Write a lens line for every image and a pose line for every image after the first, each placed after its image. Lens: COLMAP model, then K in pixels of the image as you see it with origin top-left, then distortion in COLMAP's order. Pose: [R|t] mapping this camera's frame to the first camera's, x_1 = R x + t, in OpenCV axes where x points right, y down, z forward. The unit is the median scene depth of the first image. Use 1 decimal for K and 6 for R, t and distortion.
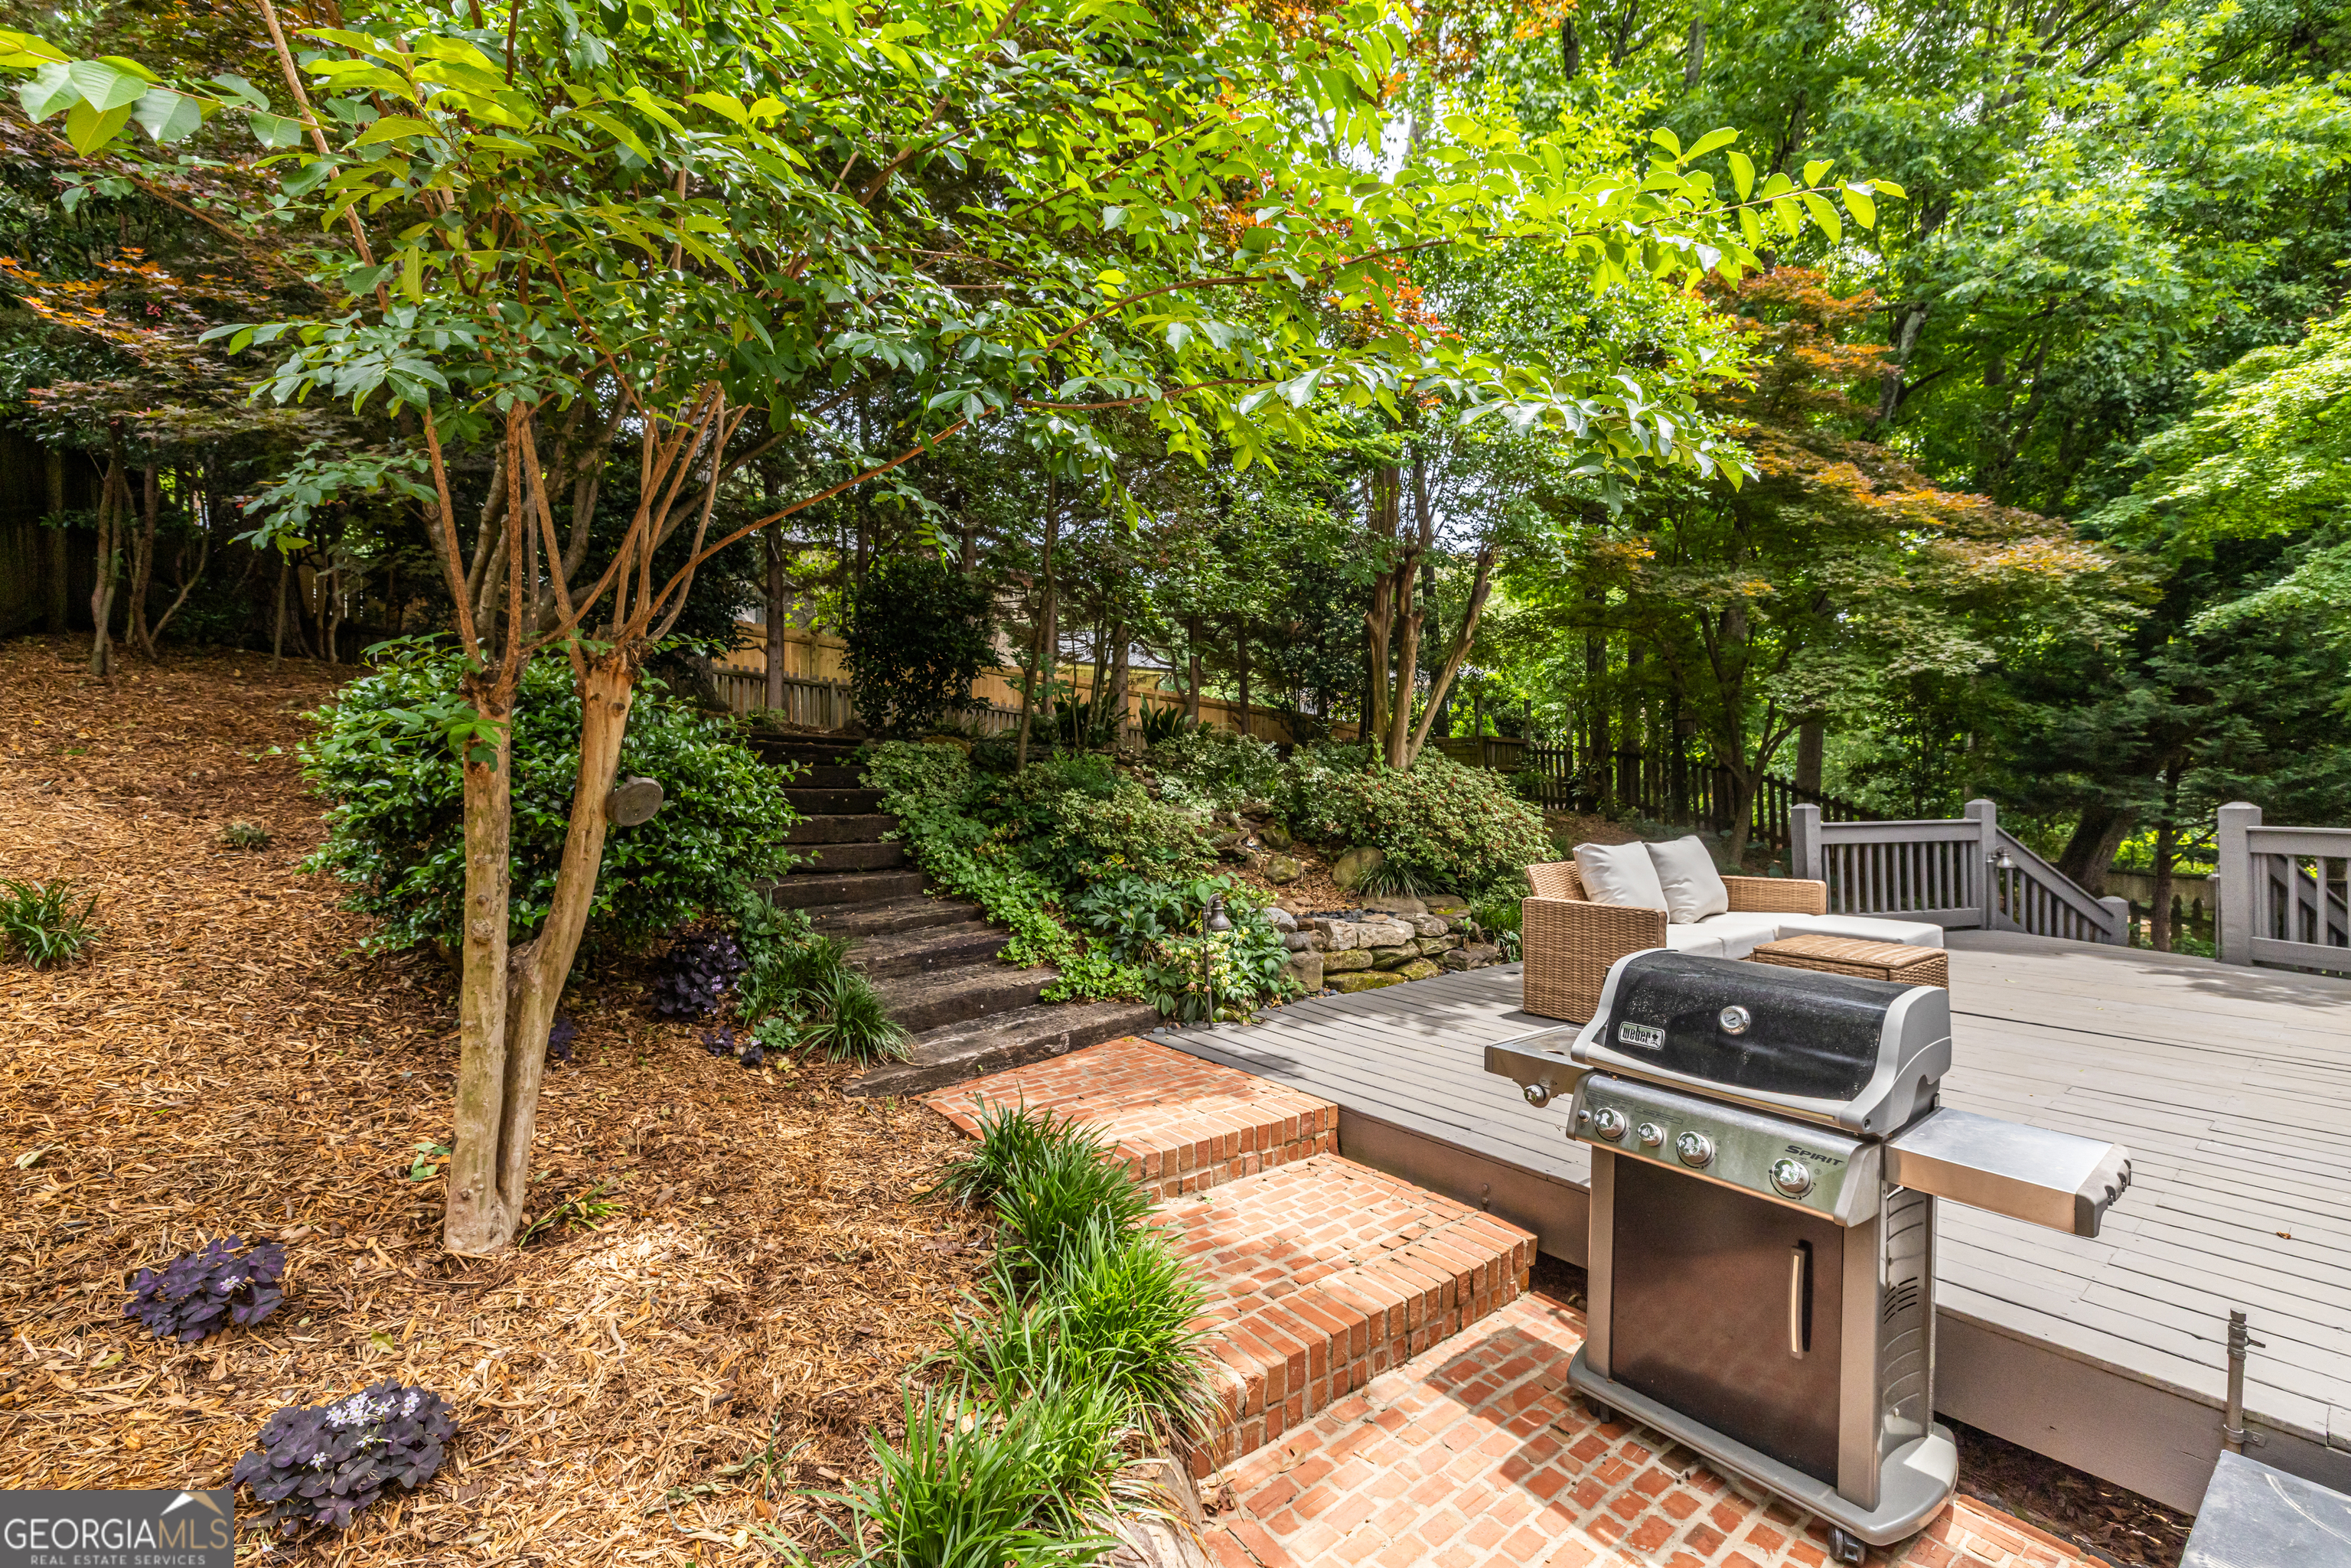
lens RADIAL K [[996.3, 0, 1175.5], [0, 996.3, 784.0], [0, 0, 1]] dist [0.000284, -0.000023]
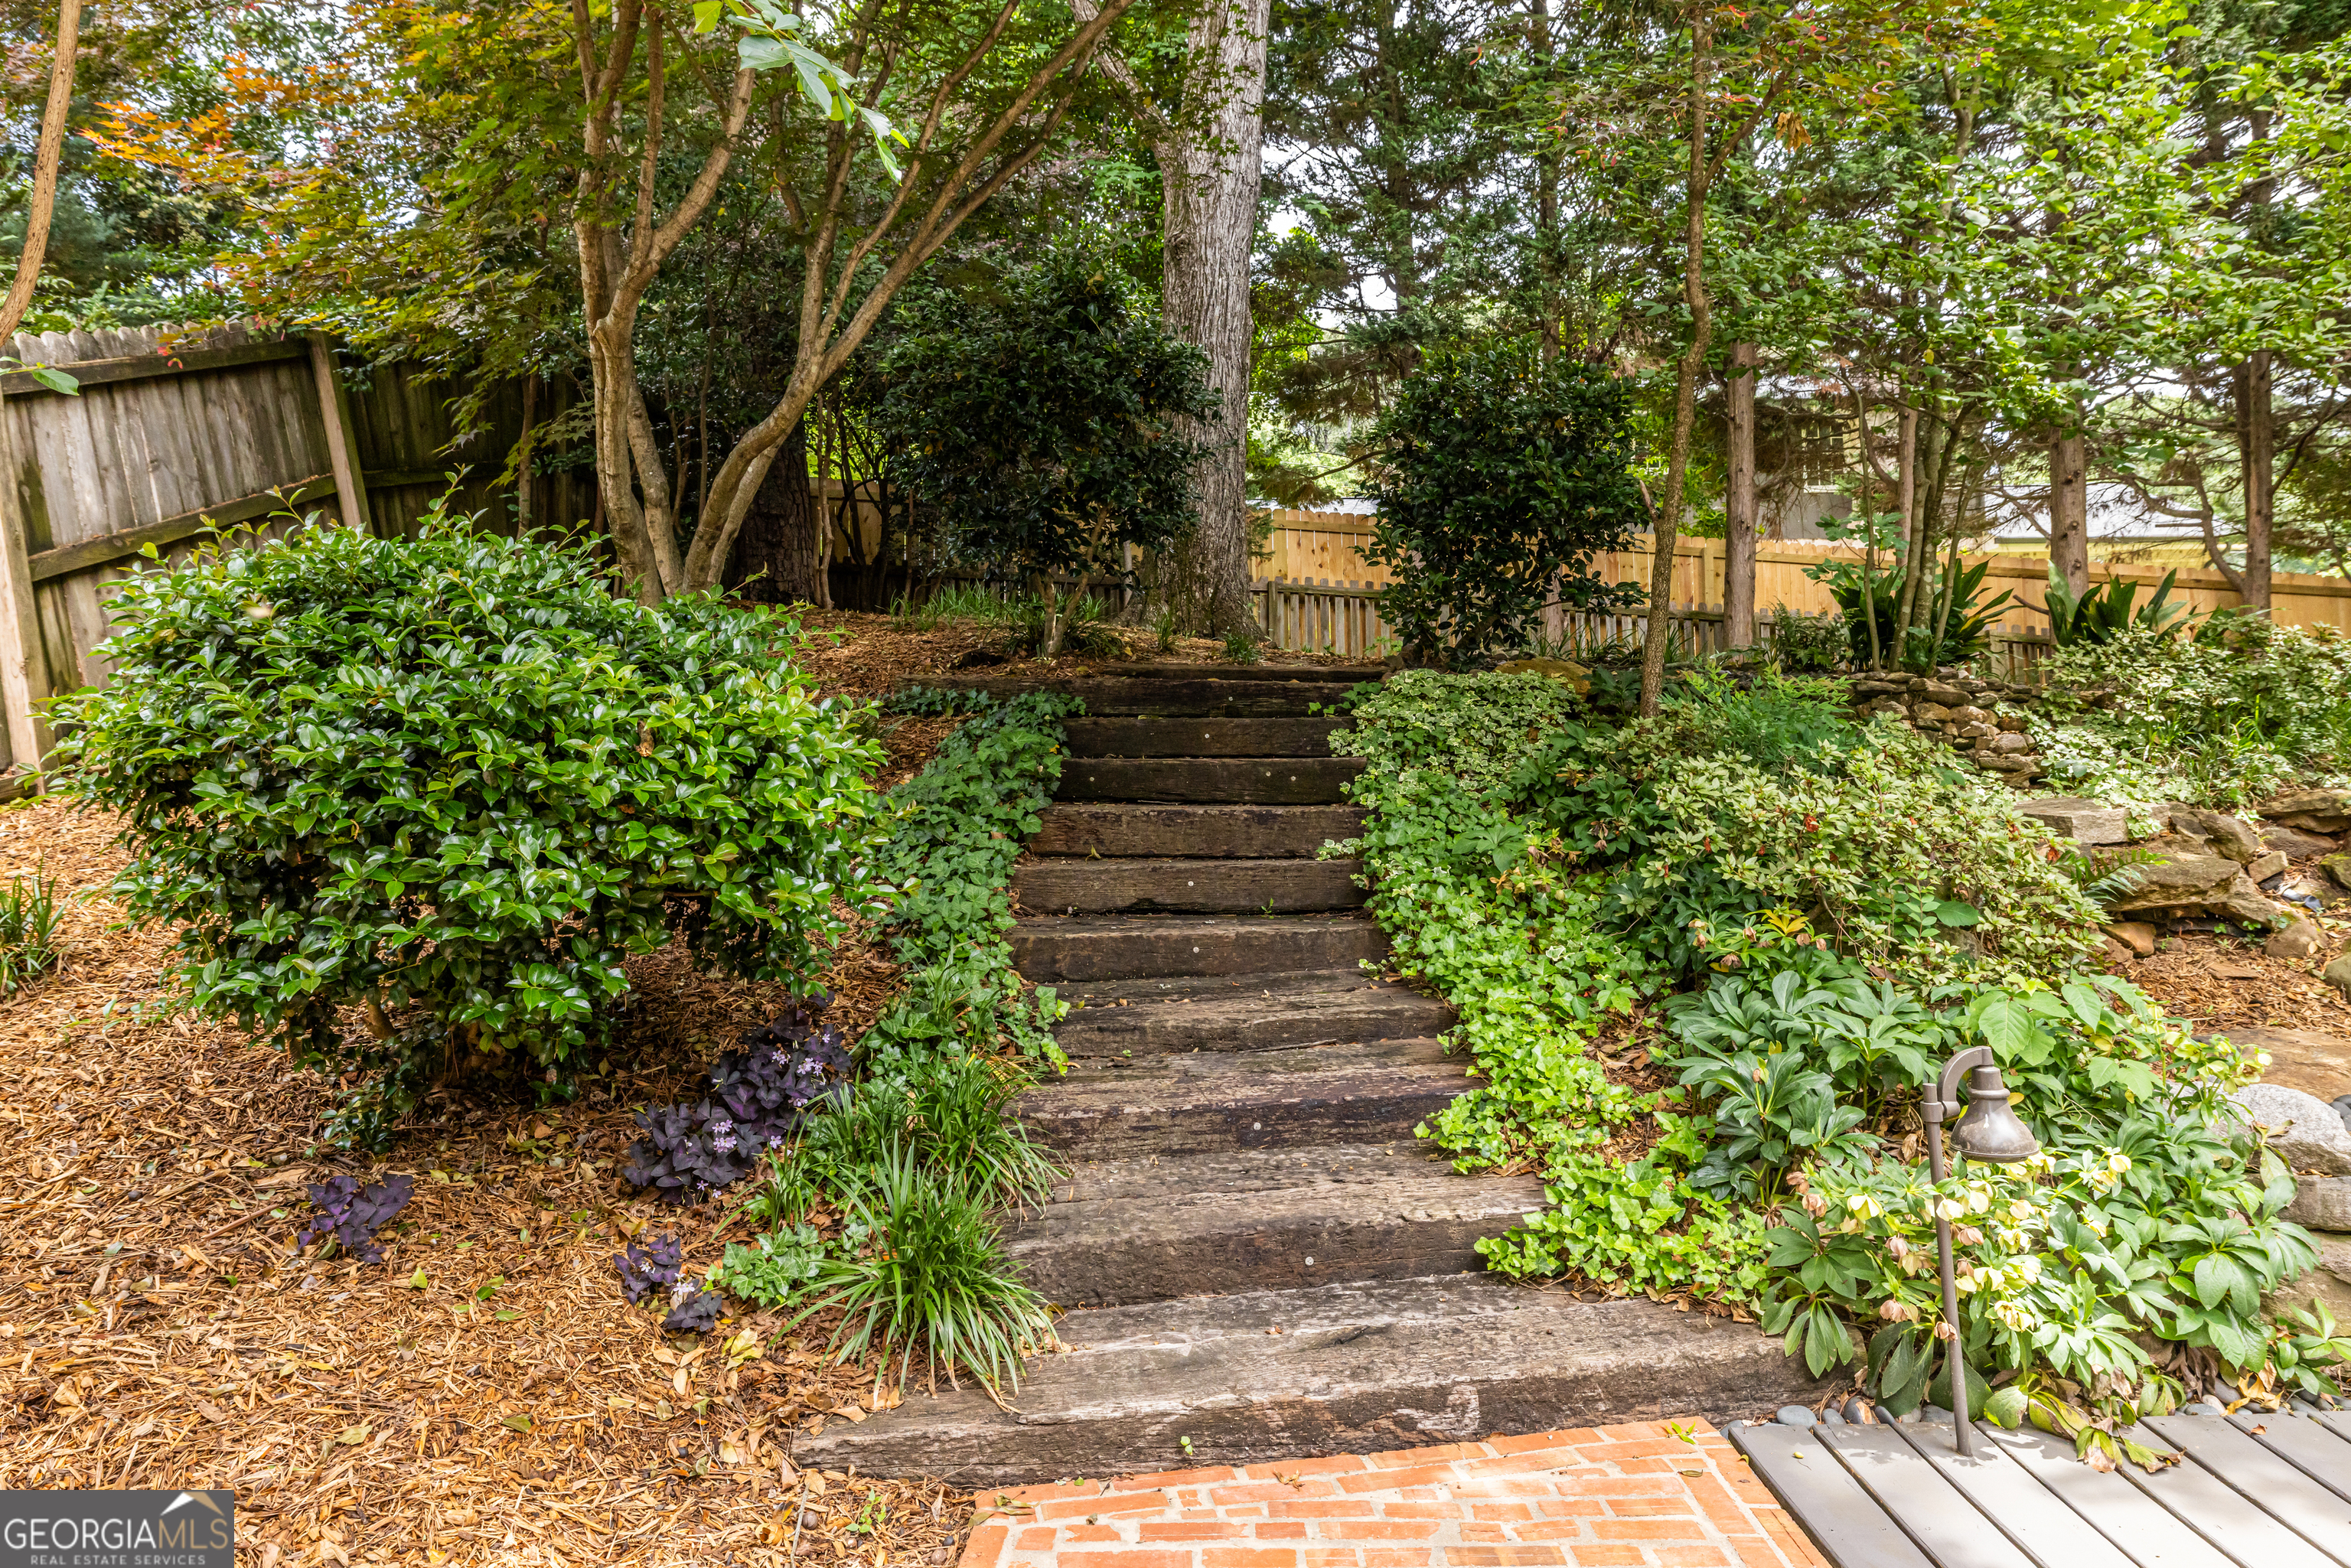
lens RADIAL K [[1446.9, 0, 1144.2], [0, 1446.9, 752.4], [0, 0, 1]] dist [-0.001273, -0.000336]
pose [[0.784817, -0.013883, -0.619573, 0.119982], [0.007373, 0.999887, -0.013066, 0.014849], [0.619684, 0.005686, 0.784831, 0.432965]]
